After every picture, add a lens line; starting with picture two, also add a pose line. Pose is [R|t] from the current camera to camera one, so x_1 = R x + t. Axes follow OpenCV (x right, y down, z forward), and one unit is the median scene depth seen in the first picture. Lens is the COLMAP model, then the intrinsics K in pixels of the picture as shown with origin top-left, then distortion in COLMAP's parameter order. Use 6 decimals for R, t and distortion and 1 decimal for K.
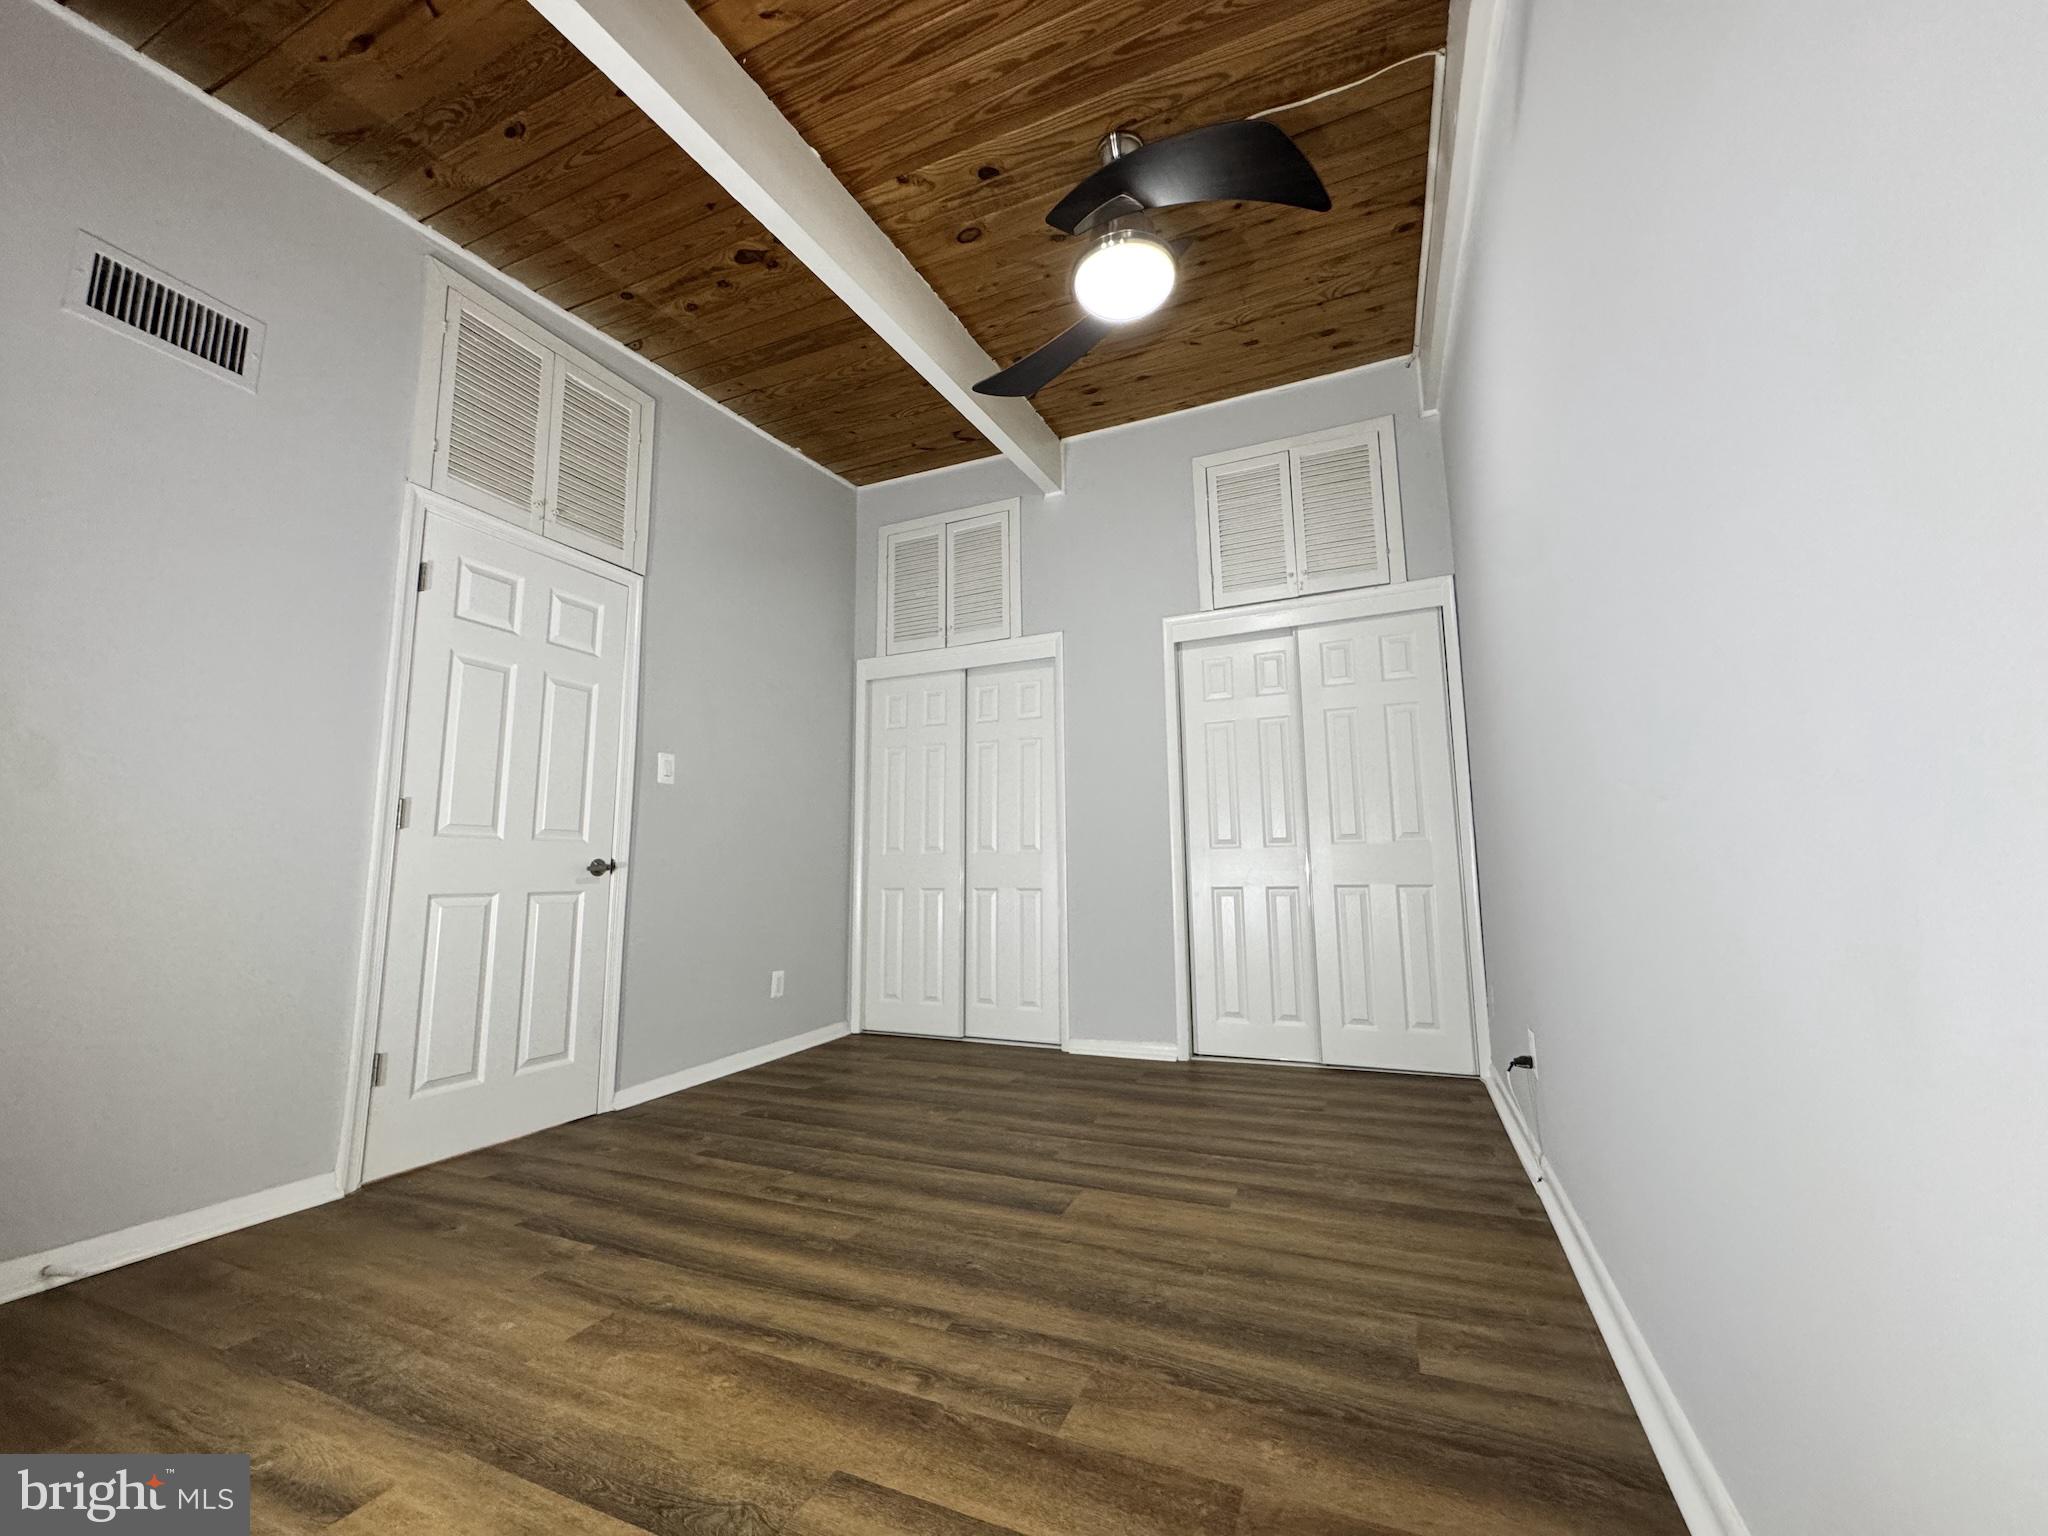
lens RADIAL K [[812.6, 0, 1026.0], [0, 812.6, 765.4], [0, 0, 1]] dist [-0.001049, 0.000261]
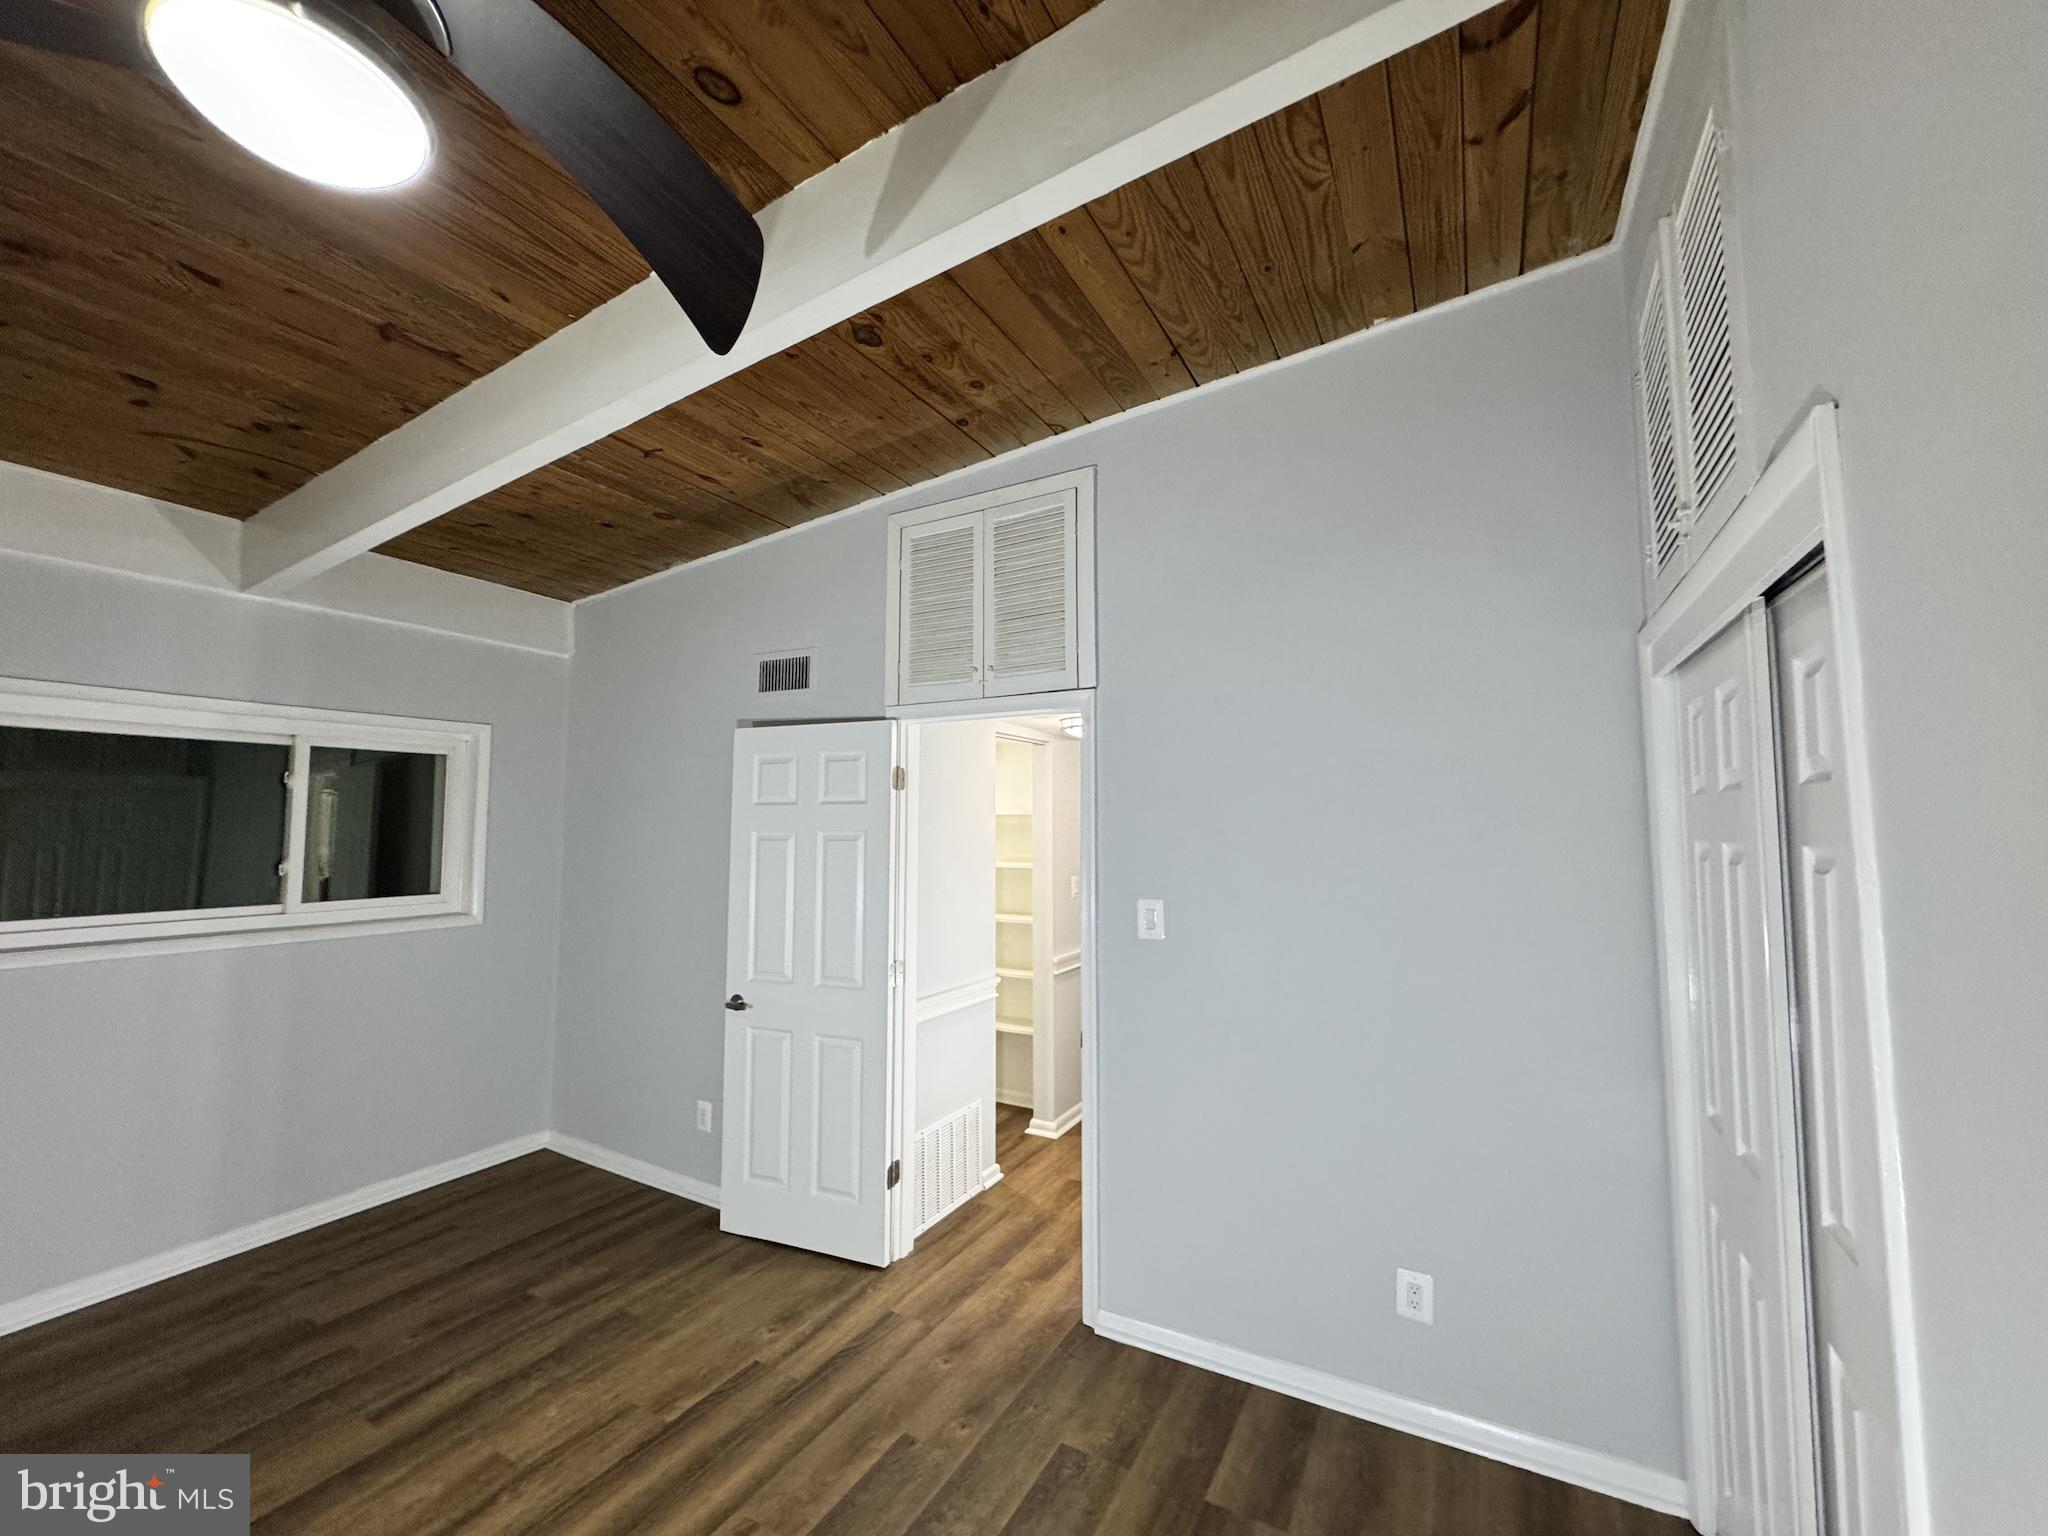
lens RADIAL K [[812.6, 0, 1019.0], [0, 812.6, 772.3], [0, 0, 1]] dist [-0.001049, 0.000261]
pose [[-0.101439, -0.063288, -0.992827, 0.607094], [0.130695, 0.988477, -0.076364, -0.160913], [0.986219, -0.137504, -0.091999, 1.681728]]
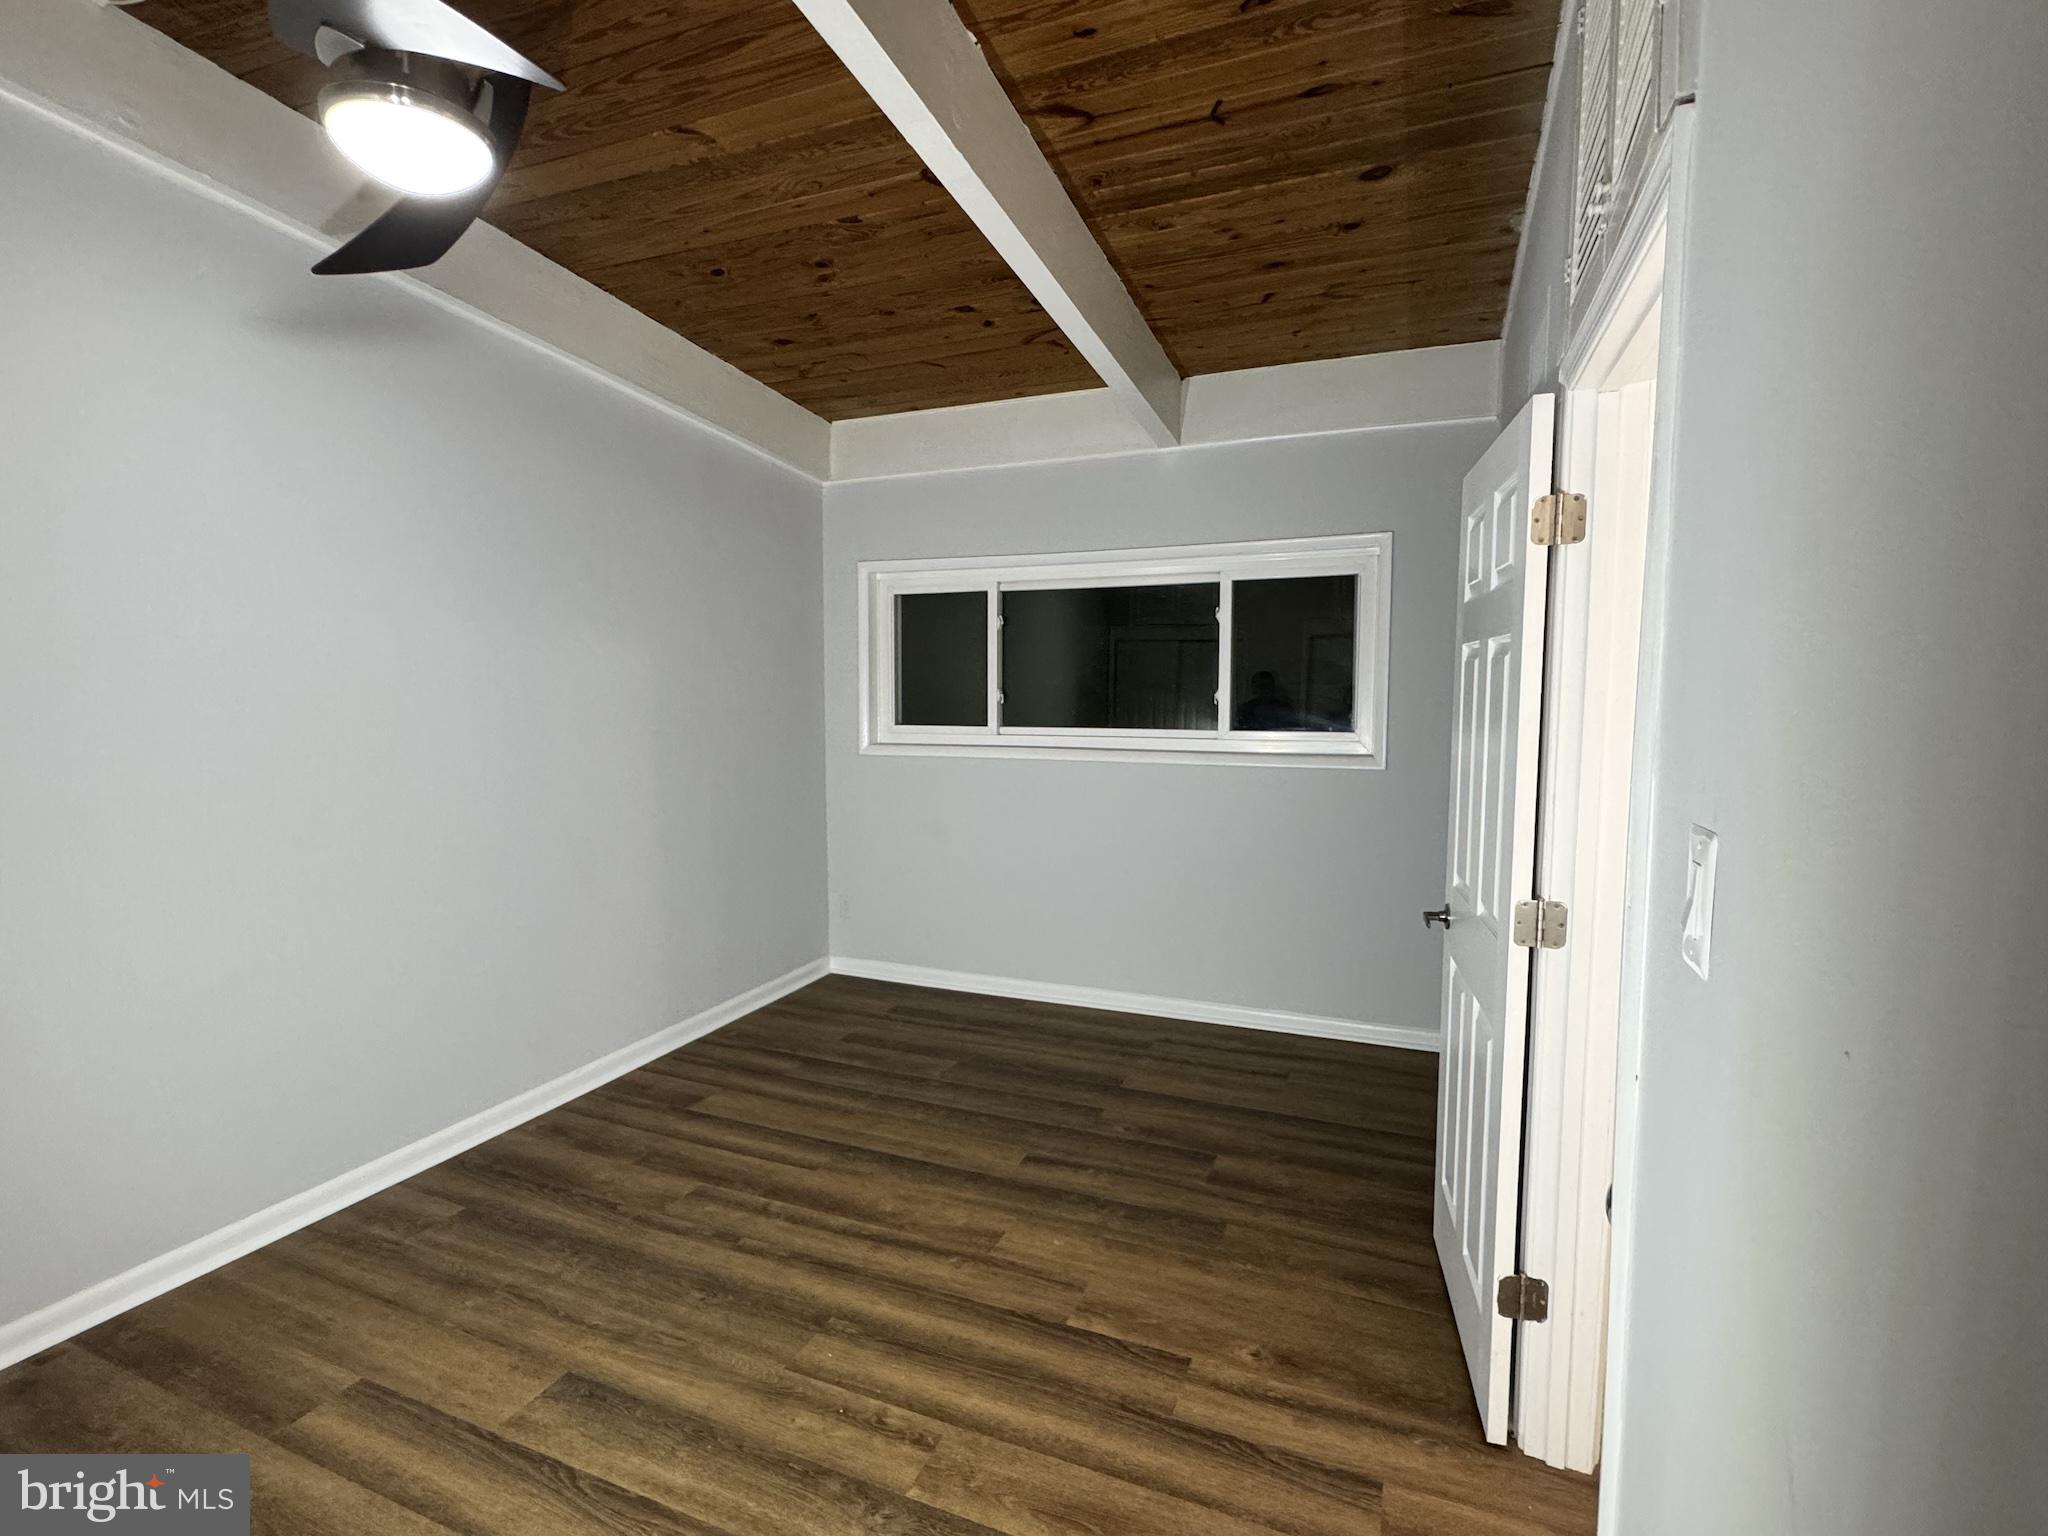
lens RADIAL K [[979.7, 0, 1020.7], [0, 979.7, 773.1], [0, 0, 1]] dist [0.001006, 0.000201]
pose [[-0.999893, 0.007920, -0.012299, -0.452087], [0.008414, 0.999139, -0.040629, -0.036334], [0.011966, -0.040728, -0.999099, 2.183096]]
